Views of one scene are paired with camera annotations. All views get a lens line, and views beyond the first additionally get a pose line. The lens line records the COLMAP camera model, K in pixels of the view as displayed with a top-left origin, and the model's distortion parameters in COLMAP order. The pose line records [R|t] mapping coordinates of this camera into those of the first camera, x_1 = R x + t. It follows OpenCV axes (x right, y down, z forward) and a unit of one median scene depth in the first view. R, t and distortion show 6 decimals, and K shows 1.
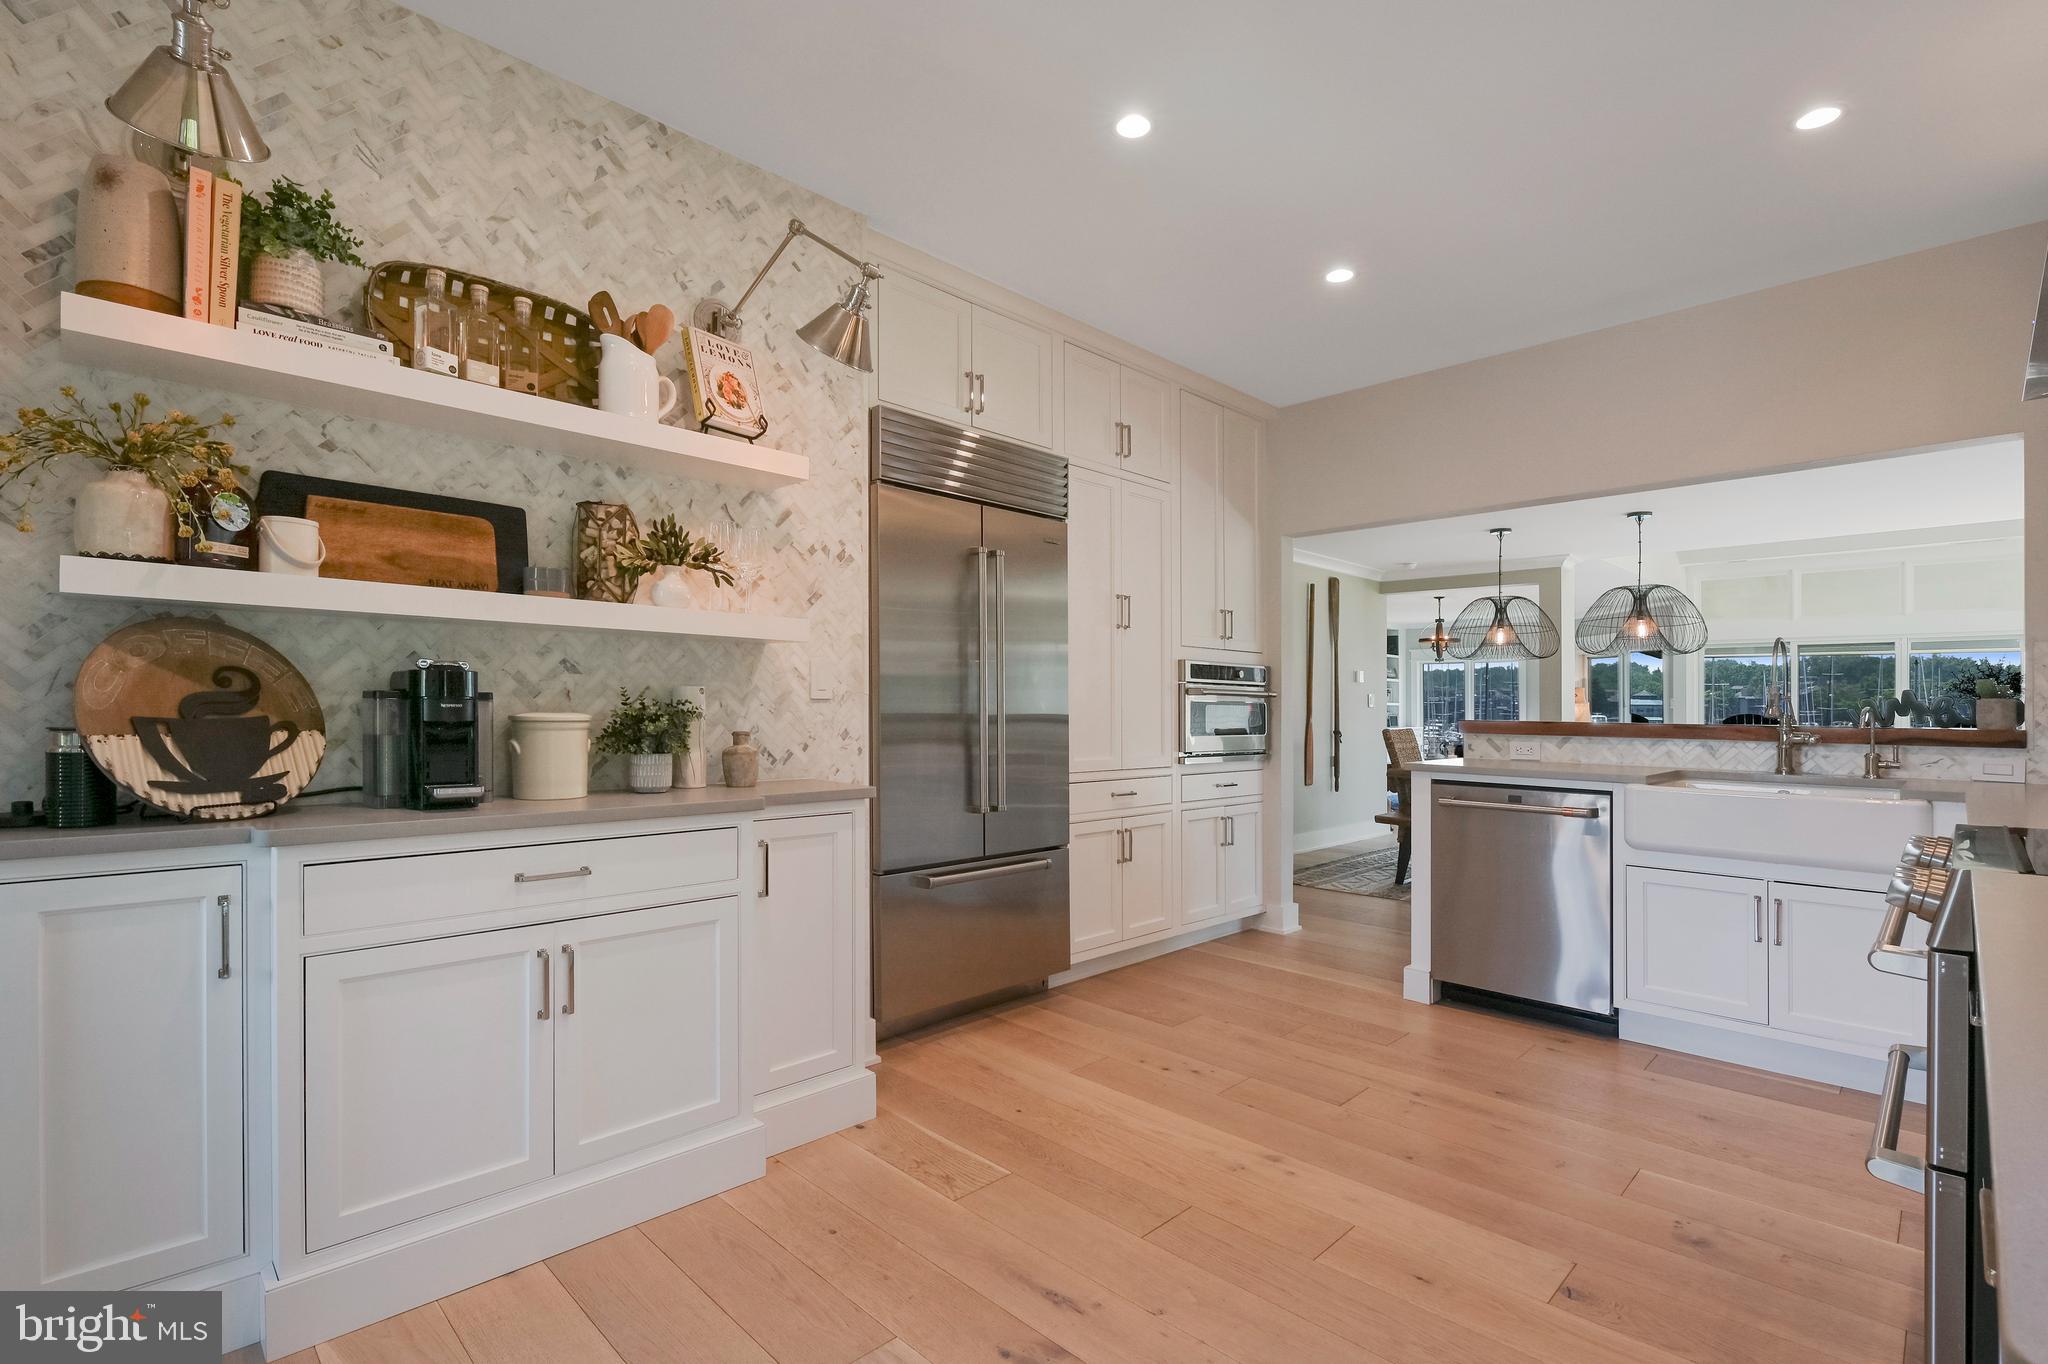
lens RADIAL K [[938.1, 0, 1002.0], [0, 938.1, 725.6], [0, 0, 1]] dist [-0.003646, -0.000653]
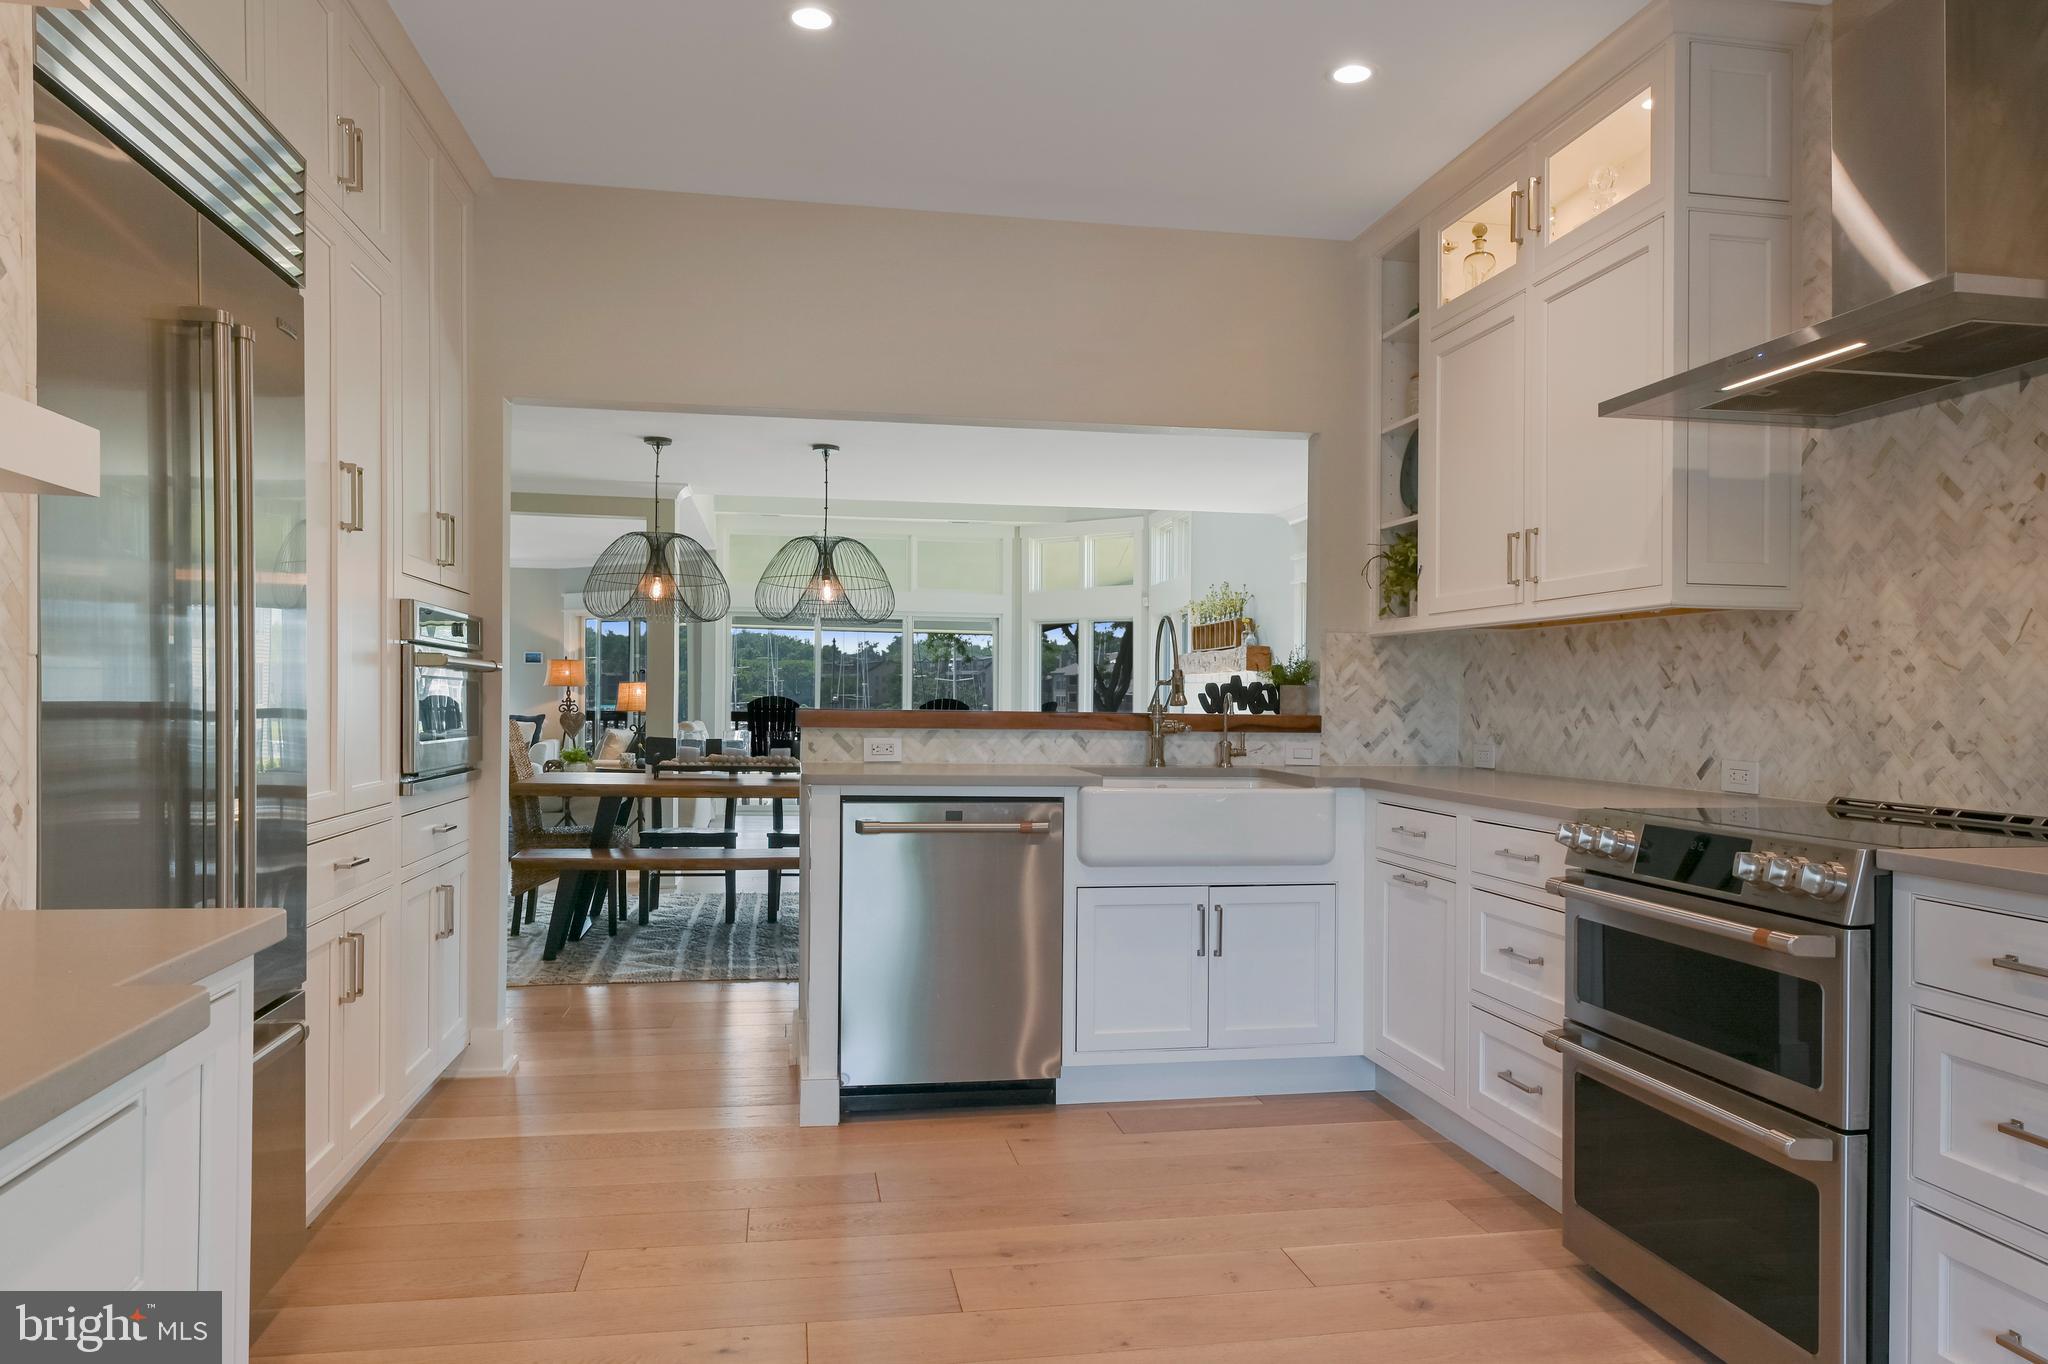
lens RADIAL K [[1375.8, 0, 1021.6], [0, 1375.8, 680.7], [0, 0, 1]] dist [0.000940, 0.001061]
pose [[0.560088, 0.008543, 0.828389, -0.339425], [0.008723, 0.999831, -0.016209, -0.010904], [-0.828387, 0.016305, 0.559918, 0.358369]]
